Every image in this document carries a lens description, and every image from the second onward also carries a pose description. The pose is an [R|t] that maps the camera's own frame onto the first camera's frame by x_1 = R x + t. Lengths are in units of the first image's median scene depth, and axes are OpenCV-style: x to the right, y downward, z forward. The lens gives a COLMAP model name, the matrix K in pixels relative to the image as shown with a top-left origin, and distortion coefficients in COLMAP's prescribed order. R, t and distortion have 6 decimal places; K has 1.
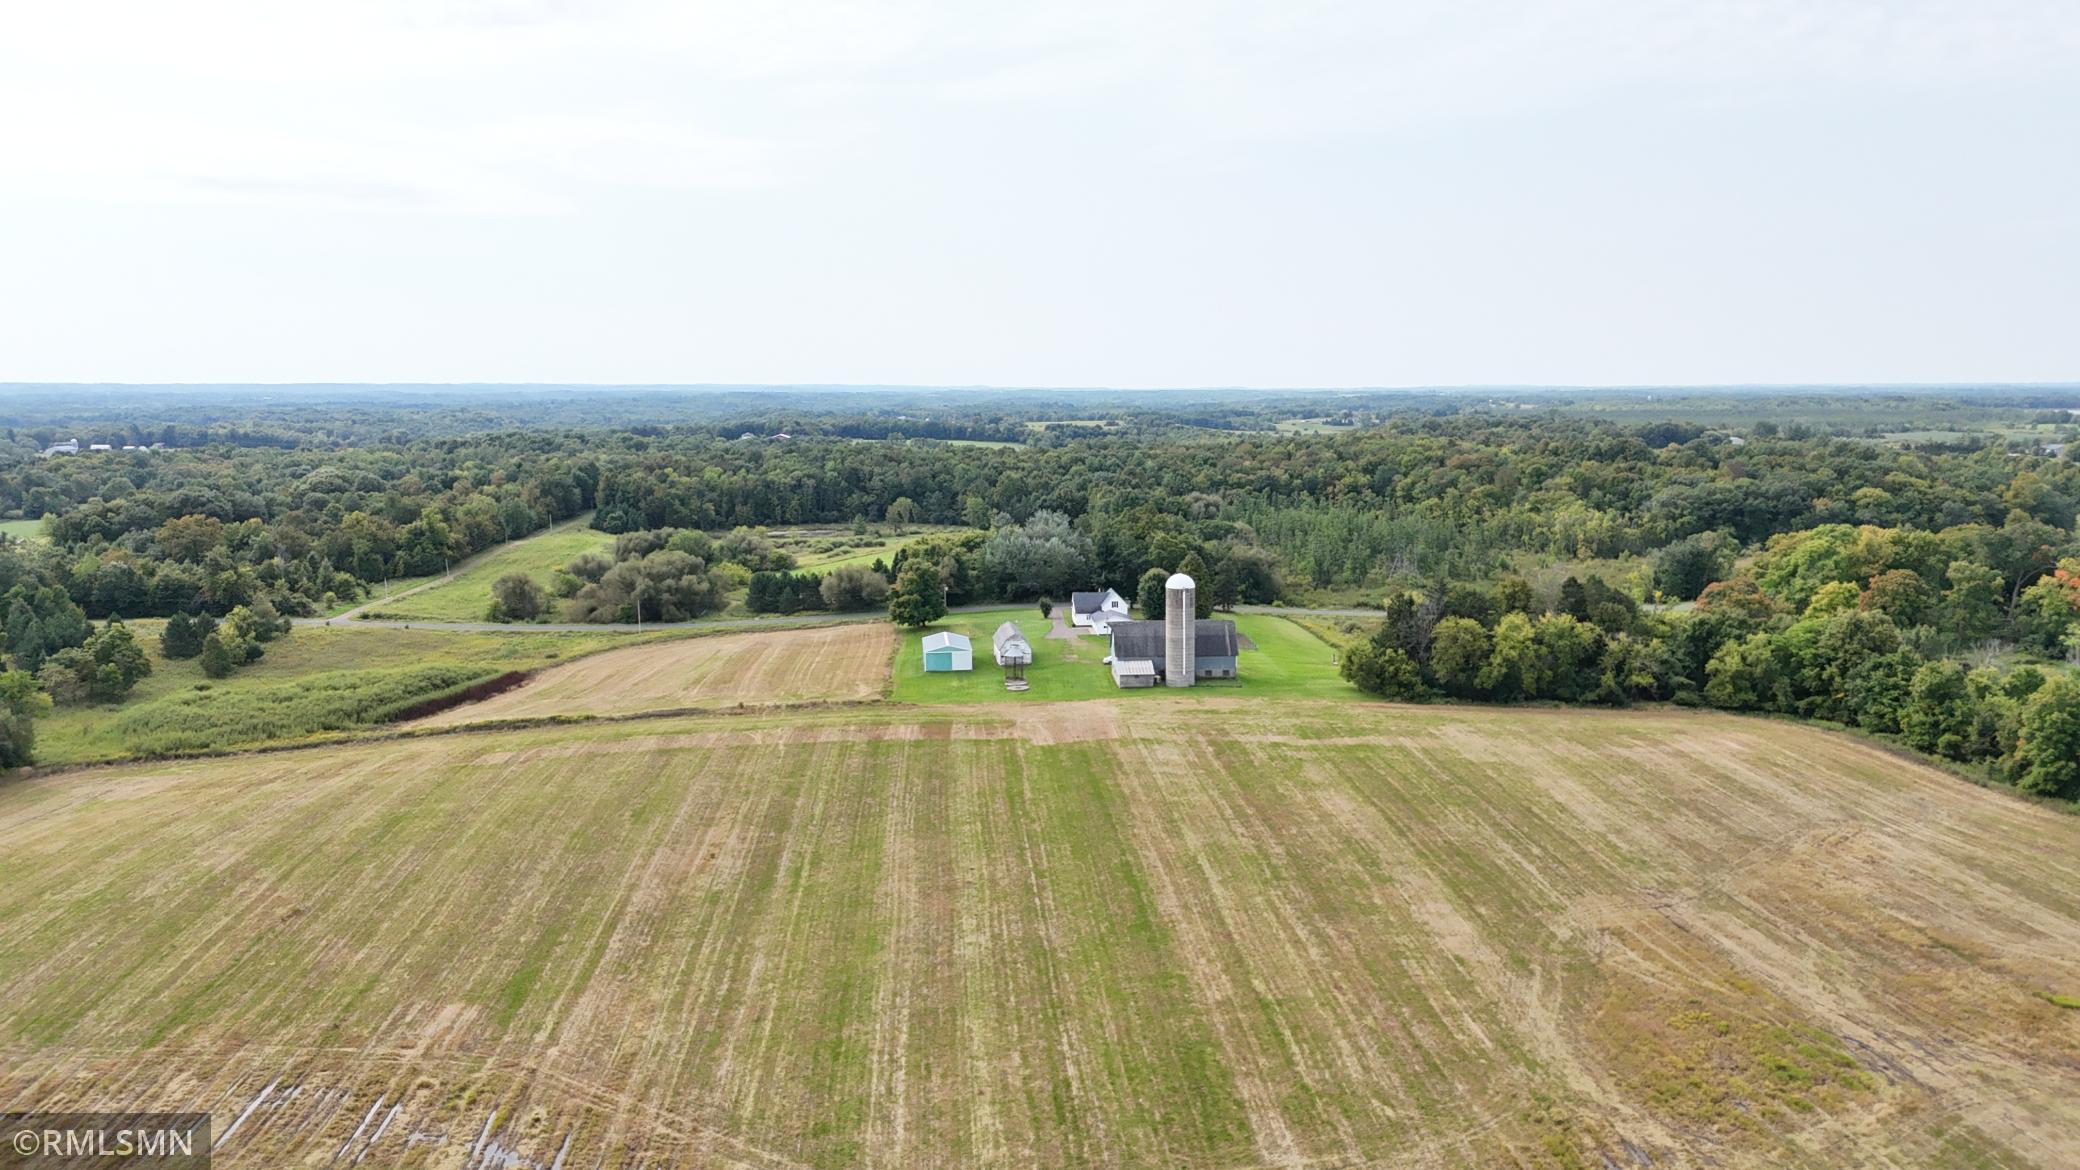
lens RADIAL K [[1506.6, 0, 1040.0], [0, 1506.6, 585.0], [0, 0, 1]] dist [0.154274, -0.350189]
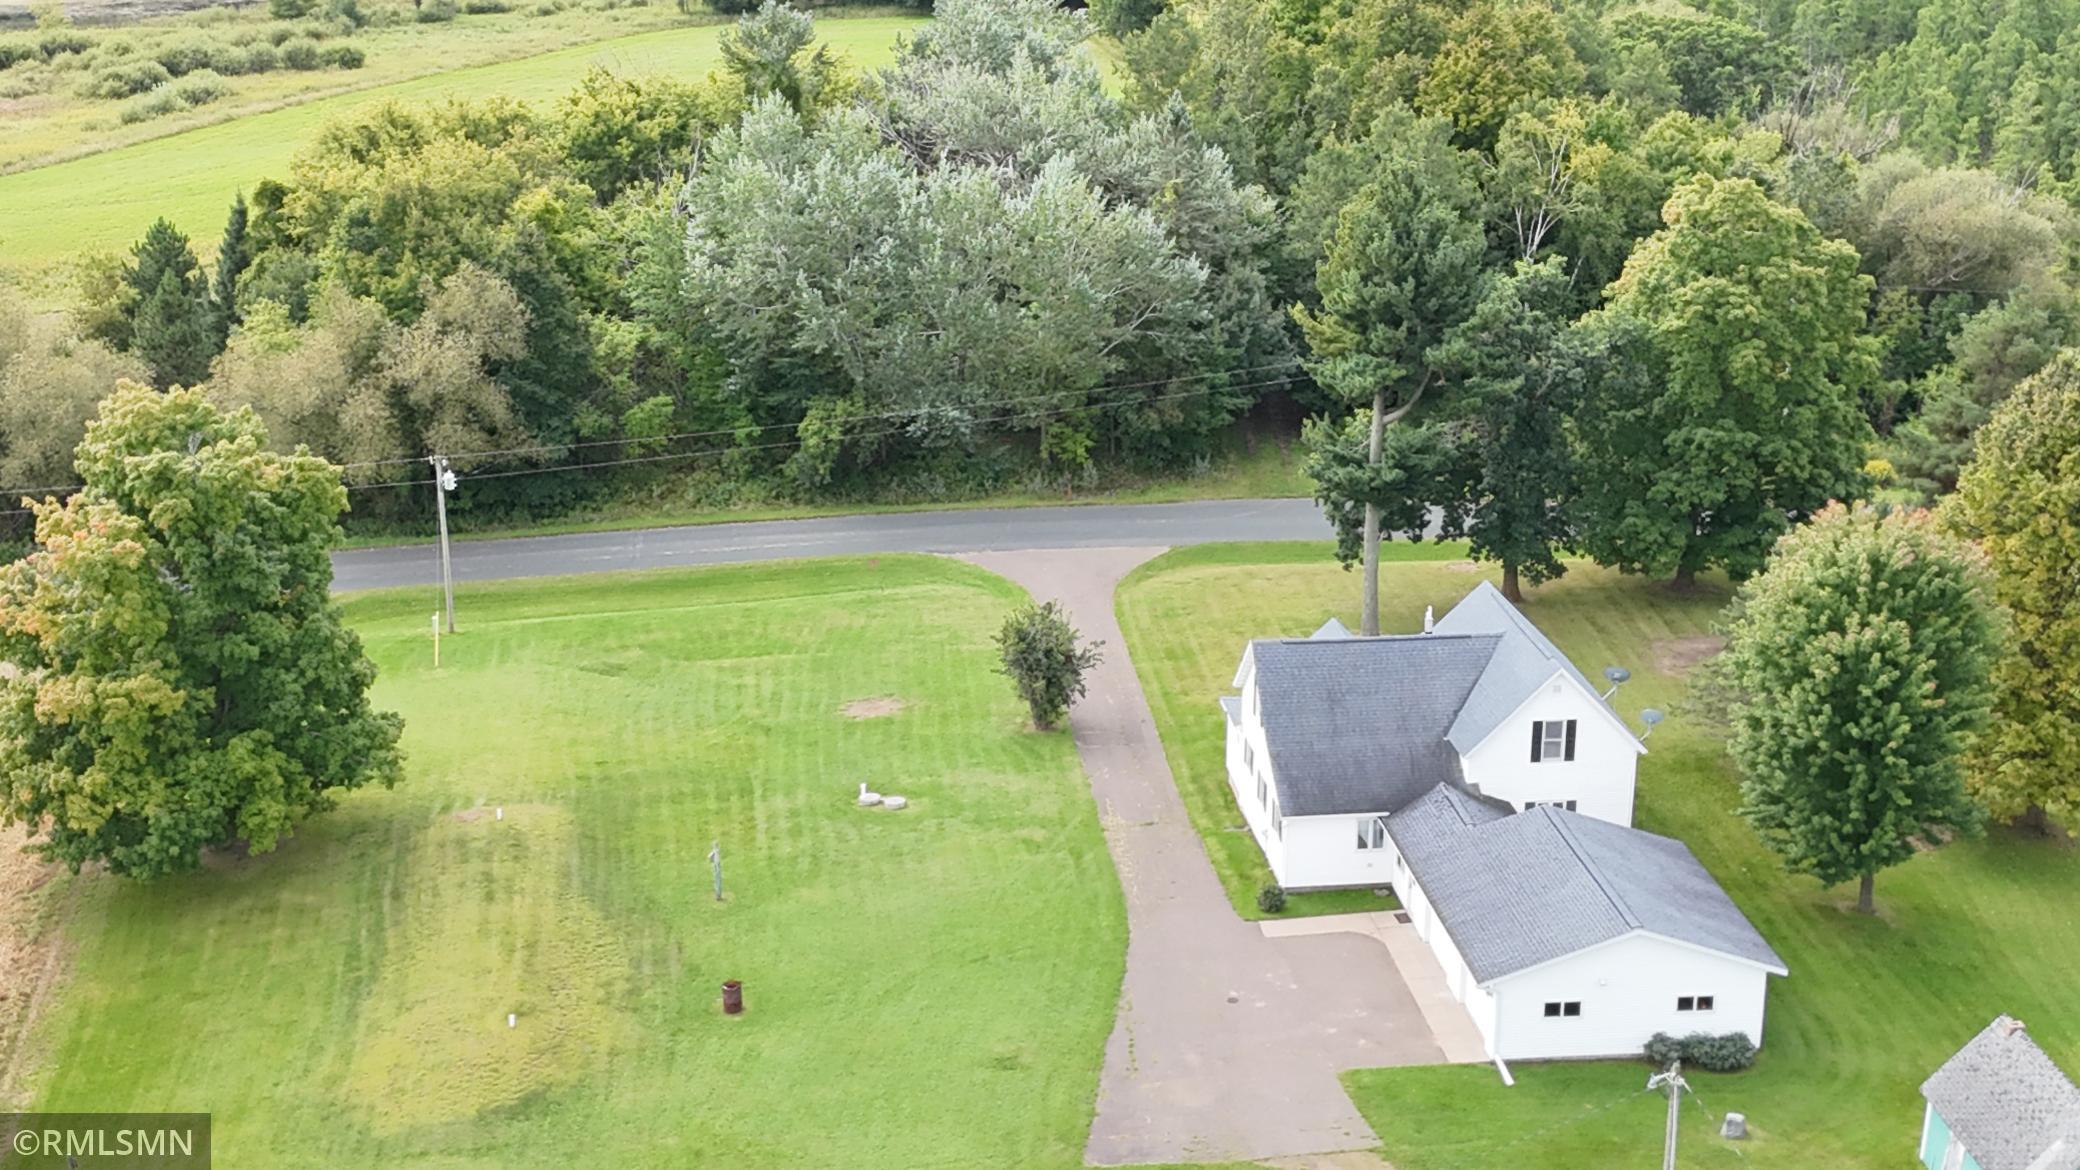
lens RADIAL K [[2849.2, 0, 1032.3], [0, 2849.2, 494.9], [0, 0, 1]] dist [0.225891, -0.637779]
pose [[0.998334, -0.009285, 0.056951, -0.011574], [-0.000026, 0.986896, 0.161359, -0.041842], [-0.057703, -0.161091, 0.985251, 0.569267]]
